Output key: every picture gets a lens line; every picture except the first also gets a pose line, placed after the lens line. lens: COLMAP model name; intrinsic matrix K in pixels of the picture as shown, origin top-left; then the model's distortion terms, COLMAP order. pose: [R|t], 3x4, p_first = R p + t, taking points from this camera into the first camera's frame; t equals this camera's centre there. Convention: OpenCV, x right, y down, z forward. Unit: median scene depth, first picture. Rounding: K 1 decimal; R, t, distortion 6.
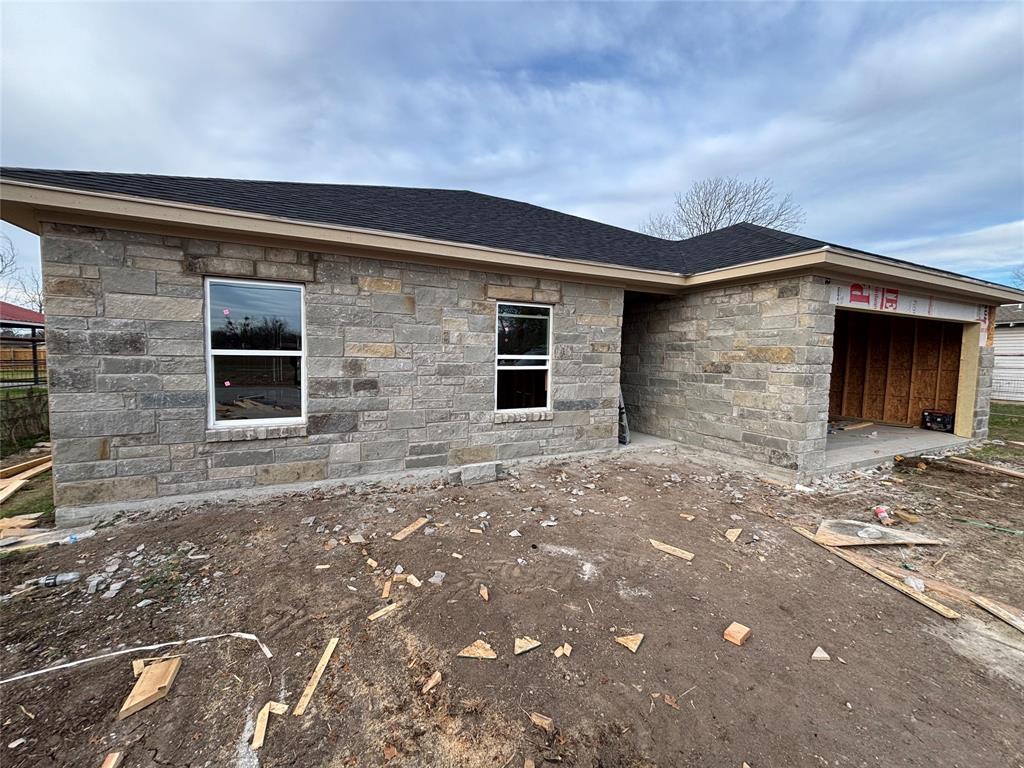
lens RADIAL K [[407.8, 0, 507.0], [0, 407.8, 383.4], [0, 0, 1]] dist [-0.001608, 0.000453]
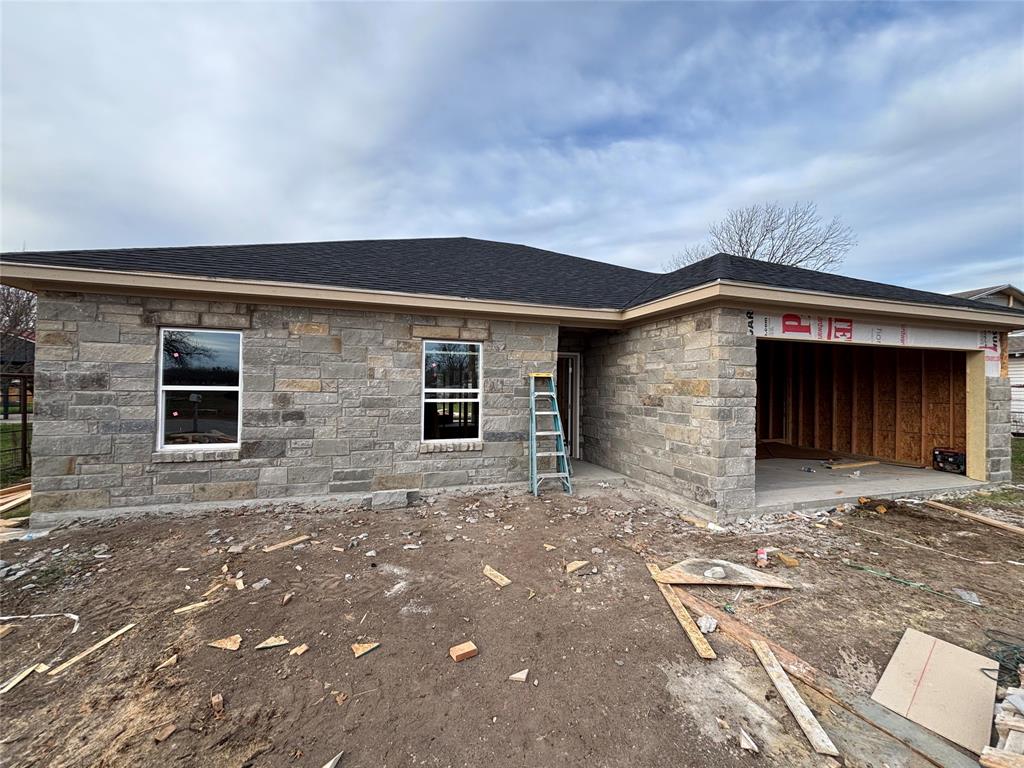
lens RADIAL K [[407.8, 0, 507.0], [0, 407.8, 383.4], [0, 0, 1]] dist [-0.001608, 0.000453]
pose [[0.989373, -0.005859, -0.145279, 0.429656], [-0.005906, 0.996744, -0.080416, 0.001665], [0.145277, 0.080419, 0.986117, -0.045887]]
